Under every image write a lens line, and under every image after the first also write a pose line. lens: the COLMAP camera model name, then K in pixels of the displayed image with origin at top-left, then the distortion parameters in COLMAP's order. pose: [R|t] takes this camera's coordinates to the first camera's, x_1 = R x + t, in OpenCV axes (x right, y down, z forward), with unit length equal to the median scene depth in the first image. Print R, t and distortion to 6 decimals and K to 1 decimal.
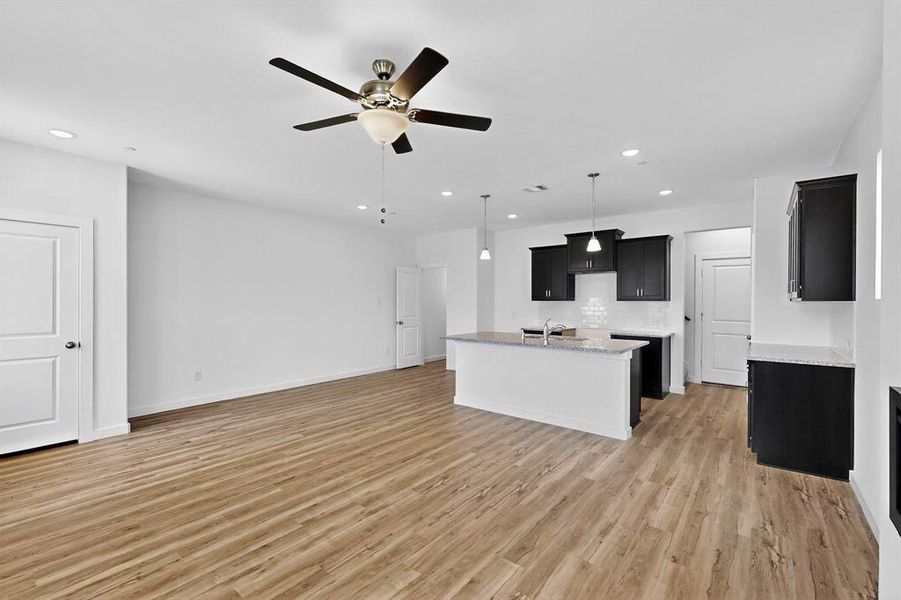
lens RADIAL K [[392.1, 0, 450.5], [0, 392.1, 300.0], [0, 0, 1]] dist [0.001221, 0.000492]
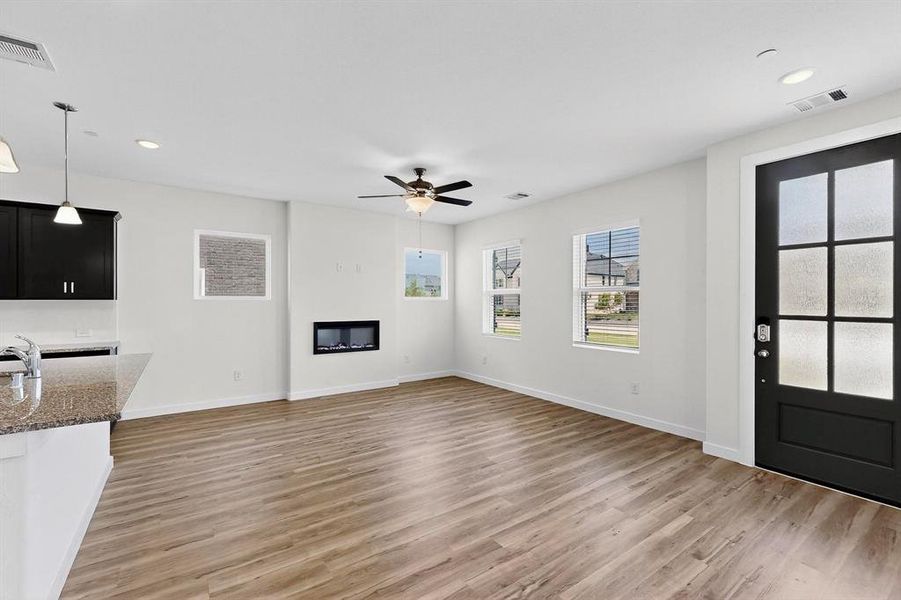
lens RADIAL K [[390.7, 0, 449.2], [0, 390.7, 300.5], [0, 0, 1]] dist [-0.001427, -0.000264]
pose [[-0.960373, -0.002256, 0.278710, -0.450417], [-0.003520, 0.999986, -0.004035, 0.005173], [-0.278697, -0.004856, -0.960367, 1.512189]]
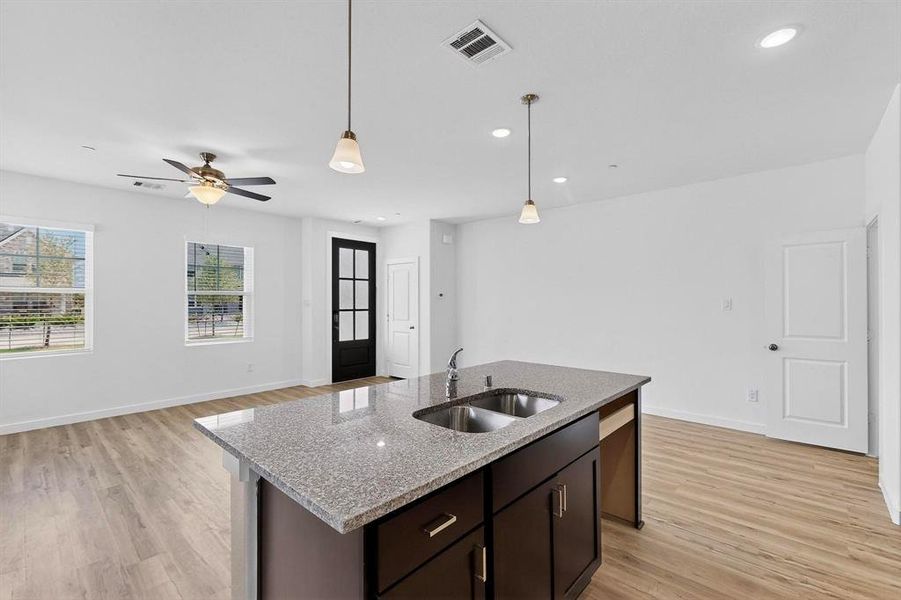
lens RADIAL K [[390.7, 0, 449.2], [0, 390.7, 300.5], [0, 0, 1]] dist [-0.001427, -0.000264]
pose [[-0.059018, -0.004046, -0.998249, 0.756812], [0.002213, 0.999989, -0.004184, -0.001160], [0.998254, -0.002456, -0.059008, 1.164399]]
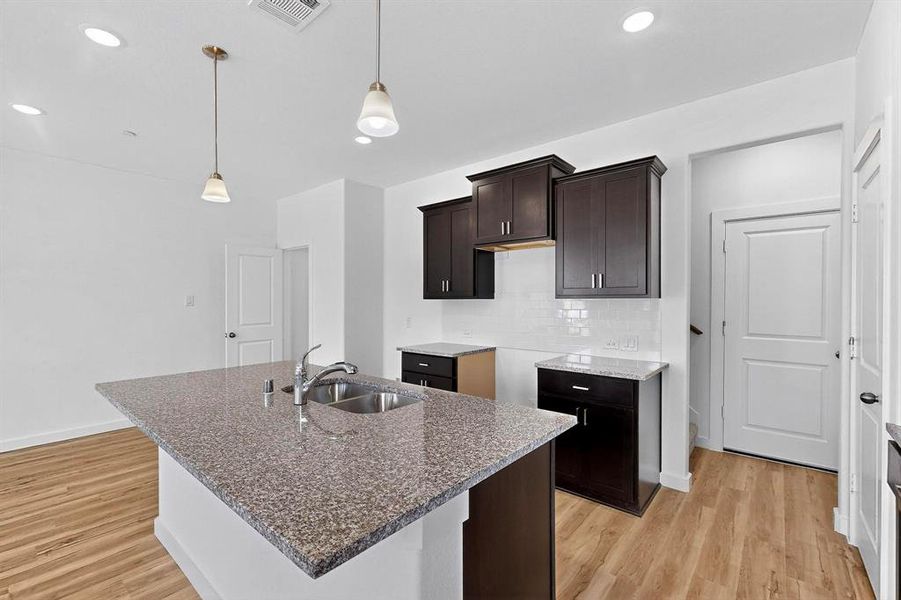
lens RADIAL K [[392.1, 0, 450.5], [0, 392.1, 300.0], [0, 0, 1]] dist [0.001221, 0.000492]
pose [[0.999803, -0.003040, -0.019640, 0.443188], [0.003050, 0.999995, 0.000514, 0.006089], [0.019638, -0.000574, 0.999807, 0.728005]]
